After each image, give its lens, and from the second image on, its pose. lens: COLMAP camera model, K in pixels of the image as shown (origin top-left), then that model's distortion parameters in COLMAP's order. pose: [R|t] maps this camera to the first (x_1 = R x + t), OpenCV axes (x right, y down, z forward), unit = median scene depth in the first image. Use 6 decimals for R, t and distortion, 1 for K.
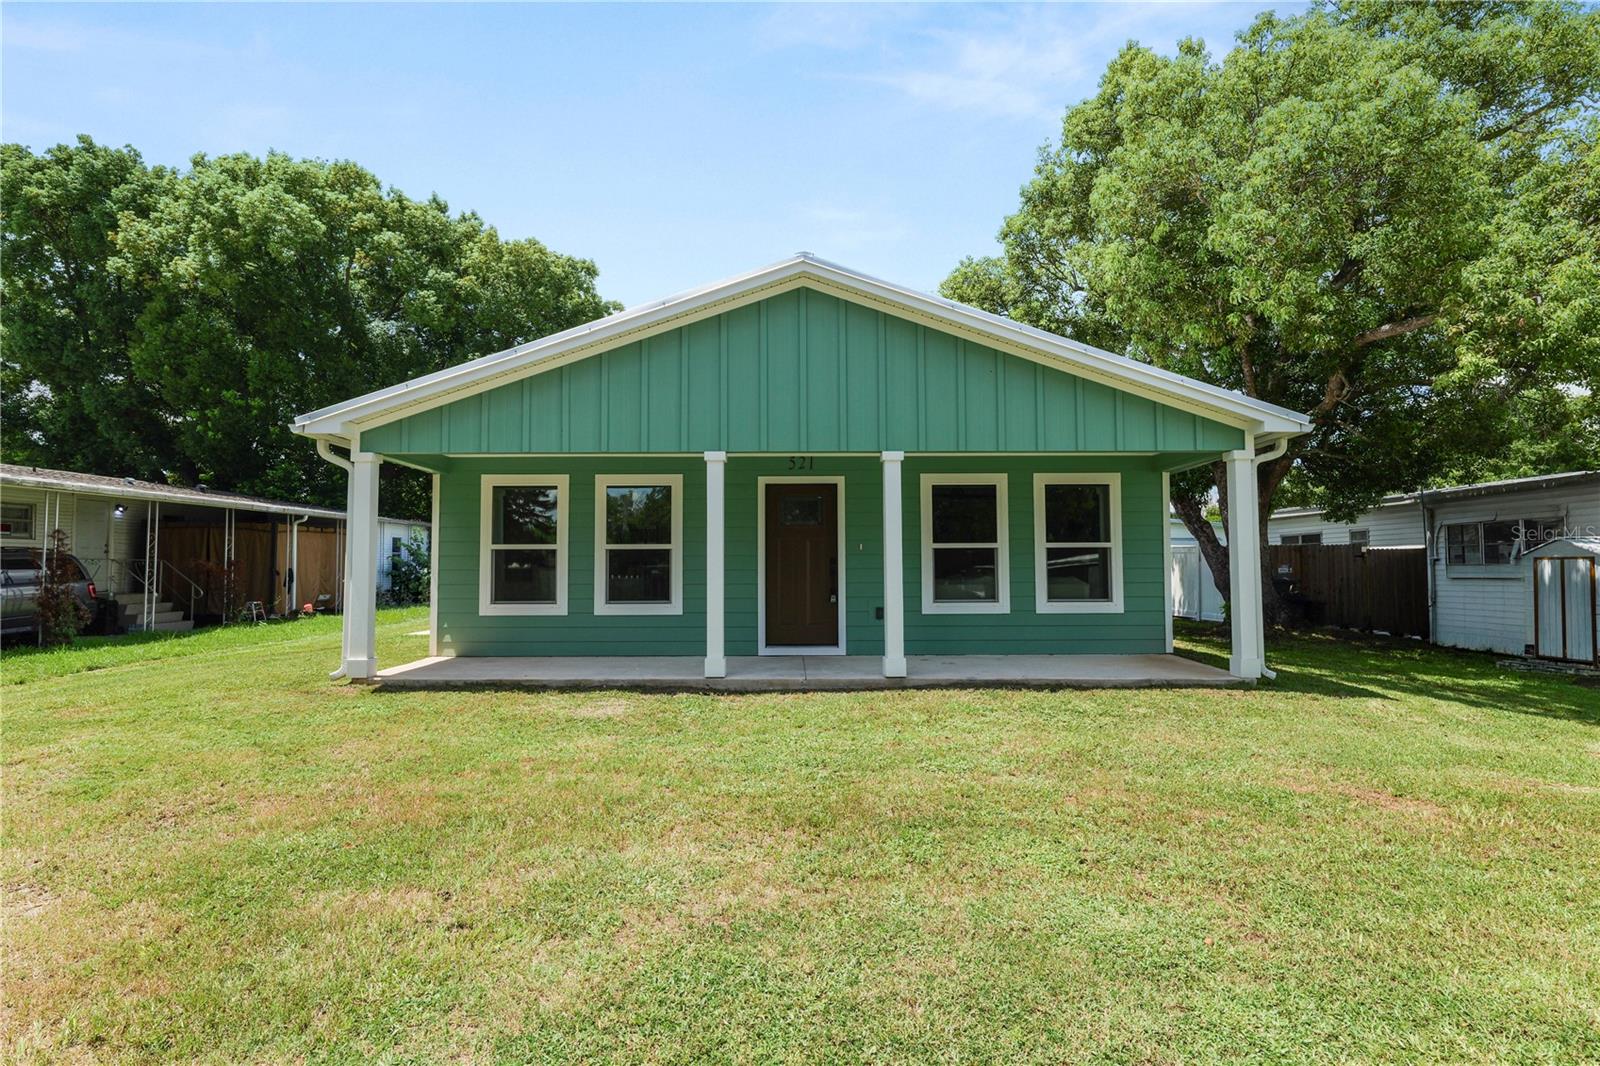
lens RADIAL K [[768.6, 0, 795.7], [0, 768.6, 492.2], [0, 0, 1]] dist [-0.006946, 0.000948]
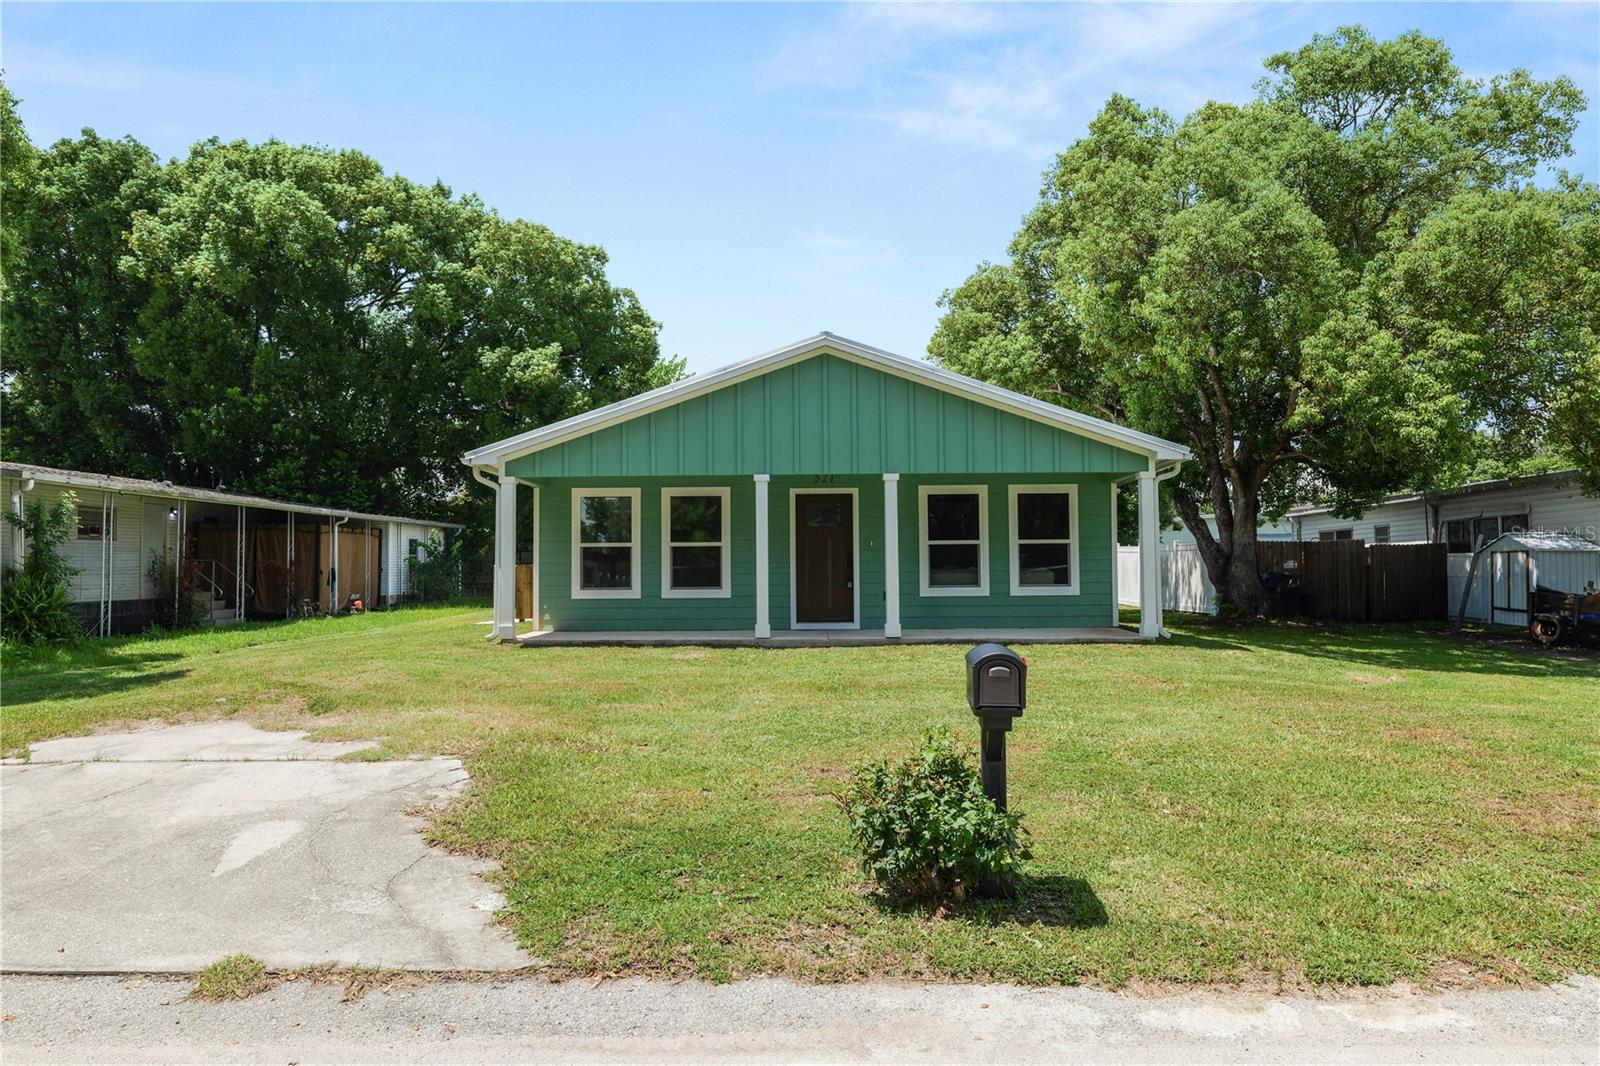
lens RADIAL K [[1062.2, 0, 801.0], [0, 1062.2, 529.3], [0, 0, 1]] dist [0.001034, -0.000598]
pose [[0.999922, -0.004641, -0.011619, -0.010394], [0.005263, 0.998522, 0.054096, -0.047273], [0.011350, -0.054153, 0.998468, -0.737293]]
